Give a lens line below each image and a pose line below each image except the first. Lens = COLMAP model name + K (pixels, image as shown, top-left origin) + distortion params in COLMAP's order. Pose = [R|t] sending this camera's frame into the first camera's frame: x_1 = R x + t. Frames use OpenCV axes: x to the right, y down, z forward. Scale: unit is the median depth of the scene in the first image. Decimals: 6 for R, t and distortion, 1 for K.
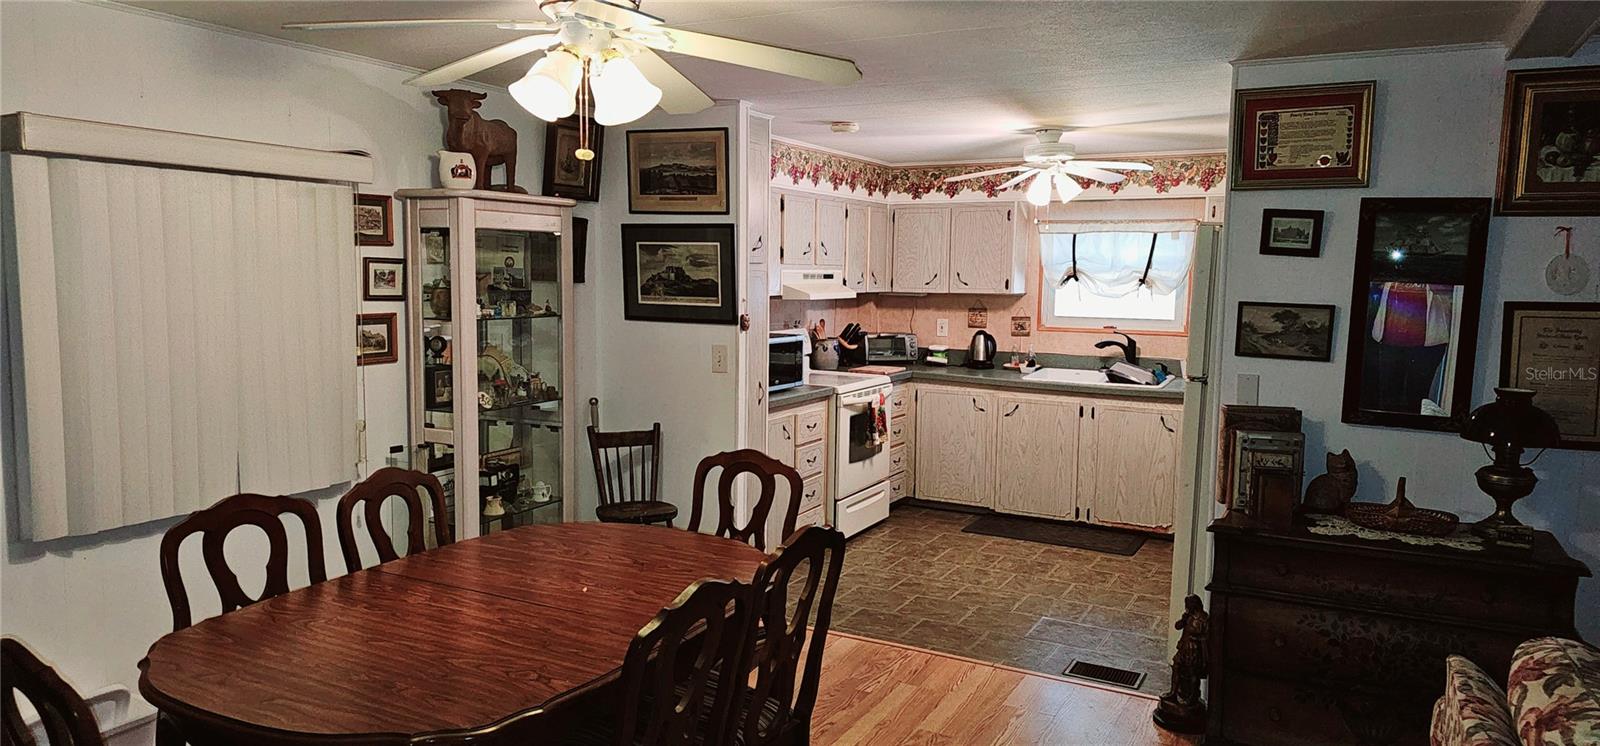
lens RADIAL K [[1055.3, 0, 781.7], [0, 1055.3, 373.9], [0, 0, 1]] dist [0.055215, -0.019037]
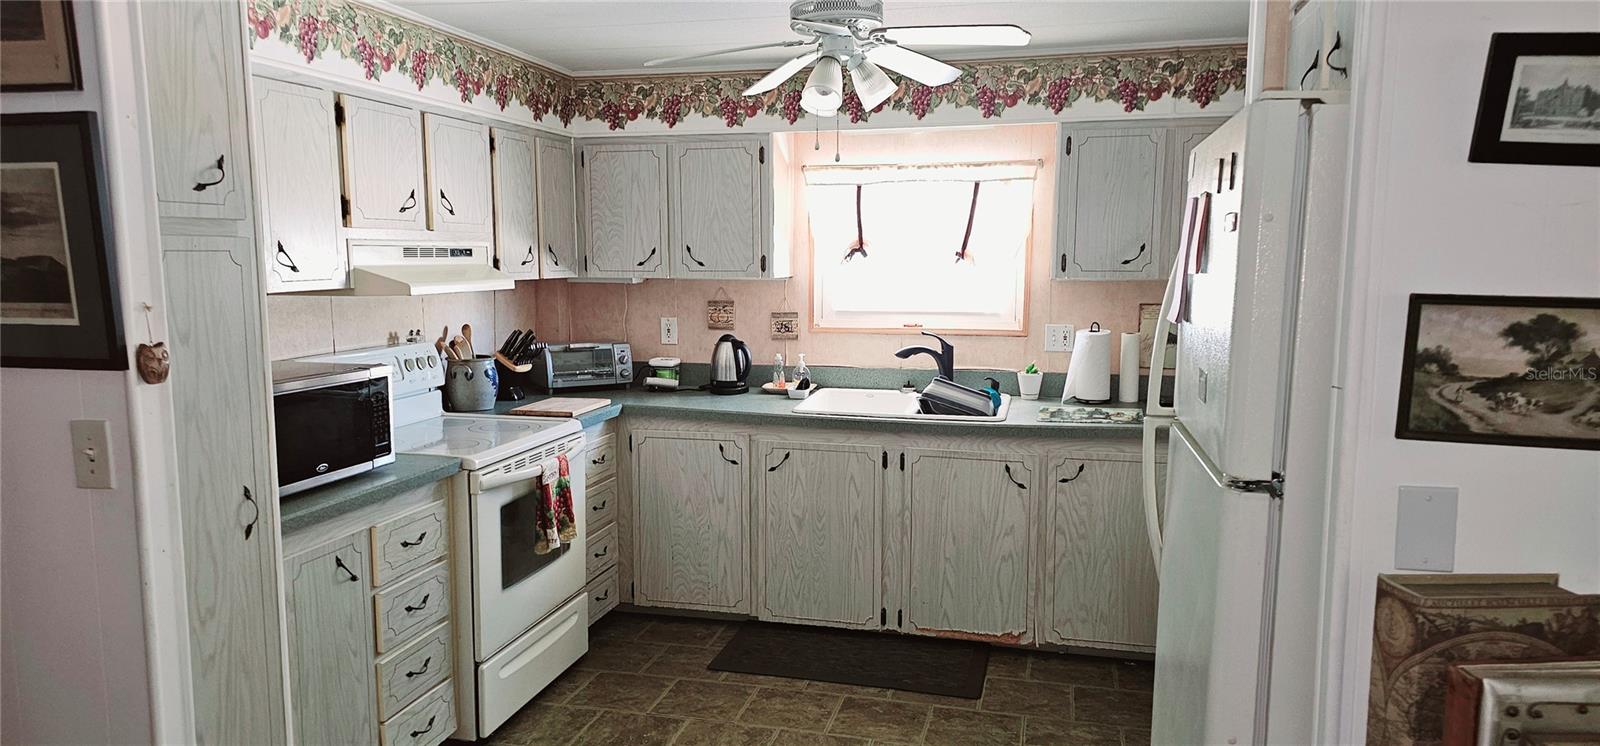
lens RADIAL K [[1055.3, 0, 785.6], [0, 1055.3, 379.0], [0, 0, 1]] dist [0.055215, -0.019037]
pose [[0.970177, -0.042339, 0.238671, 0.081855], [0.037351, 0.998980, 0.025385, -0.035321], [-0.239503, -0.015714, 0.970769, 0.435946]]
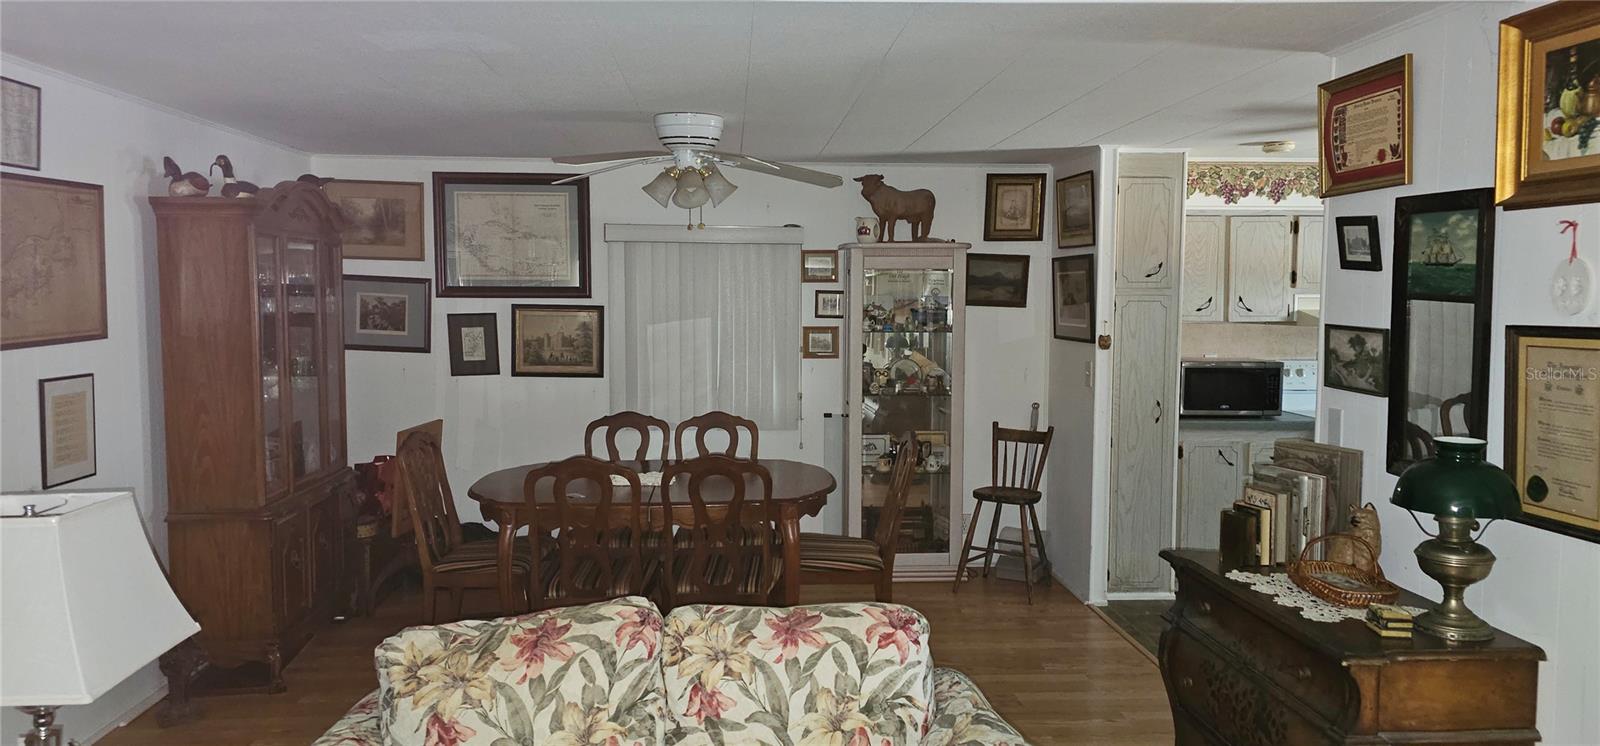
lens RADIAL K [[1055.3, 0, 794.8], [0, 1055.3, 360.9], [0, 0, 1]] dist [0.055215, -0.019037]
pose [[0.525921, 0.041077, -0.849541, 0.594301], [-0.080847, 0.996725, -0.001856, -0.000764], [0.846683, 0.069658, 0.527519, 0.111470]]
